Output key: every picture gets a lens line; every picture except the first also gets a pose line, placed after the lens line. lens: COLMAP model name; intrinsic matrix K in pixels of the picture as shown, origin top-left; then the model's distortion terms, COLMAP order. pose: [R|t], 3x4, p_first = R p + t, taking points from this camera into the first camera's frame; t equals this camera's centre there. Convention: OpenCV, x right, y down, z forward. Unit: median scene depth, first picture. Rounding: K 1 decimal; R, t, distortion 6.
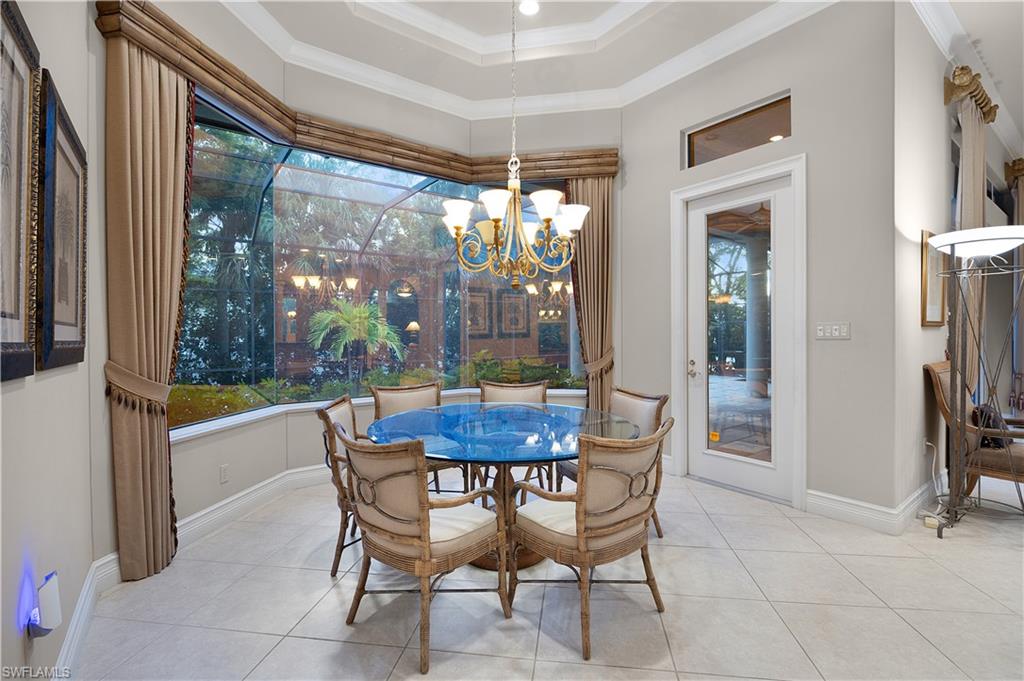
lens RADIAL K [[448.7, 0, 488.0], [0, 448.7, 337.4], [0, 0, 1]] dist [0.000197, 0.000066]
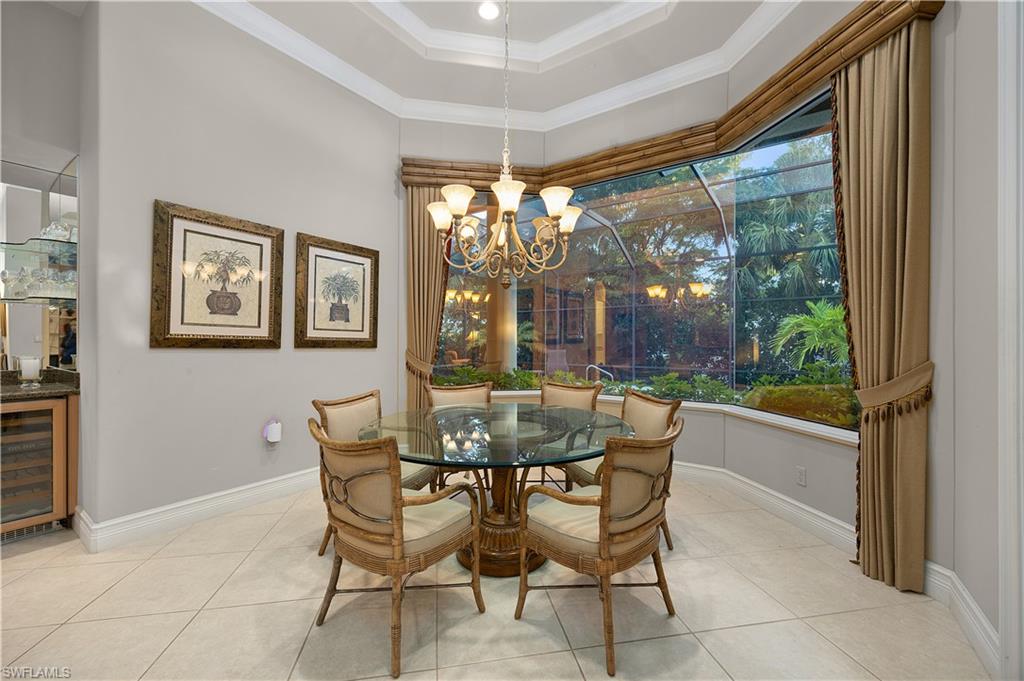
lens RADIAL K [[410.8, 0, 512.0], [0, 410.8, 340.5], [0, 0, 1]] dist [-0.000457, 0.000112]
pose [[0.336885, -0.000664, -0.941546, 0.677514], [-0.011495, 0.999922, -0.004818, 0.007953], [0.941476, 0.012446, 0.336851, 0.514939]]
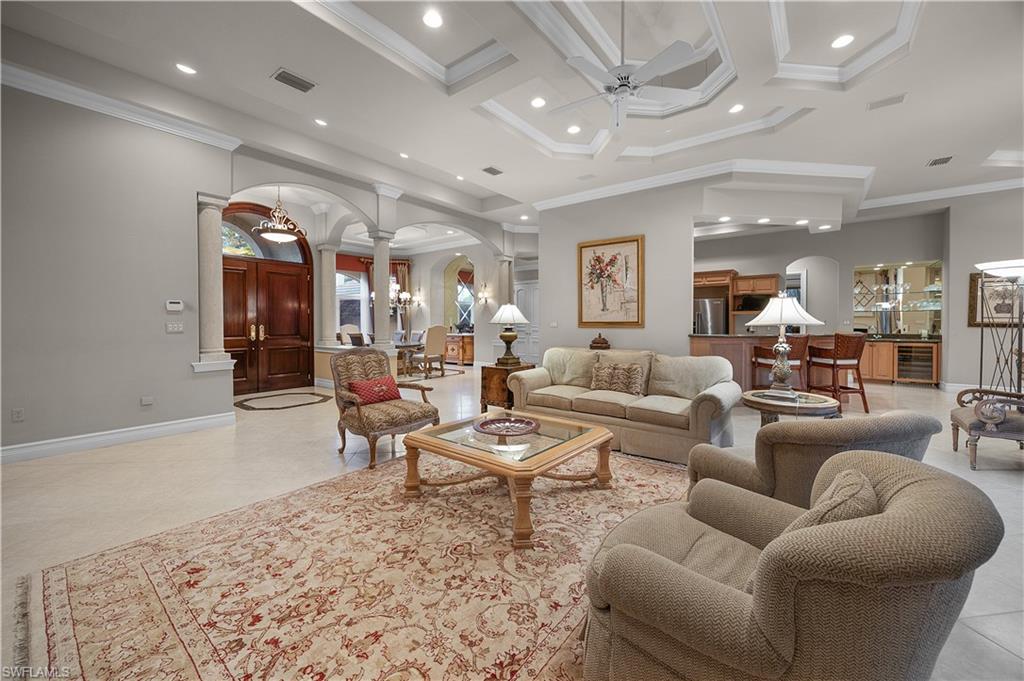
lens RADIAL K [[395.4, 0, 510.2], [0, 395.4, 327.1], [0, 0, 1]] dist [-0.002823, -0.000231]
pose [[-0.959099, 0.007755, -0.282965, 2.481564], [0.001074, 0.999717, 0.023759, -0.022337], [0.283070, 0.022484, -0.958836, 1.374316]]
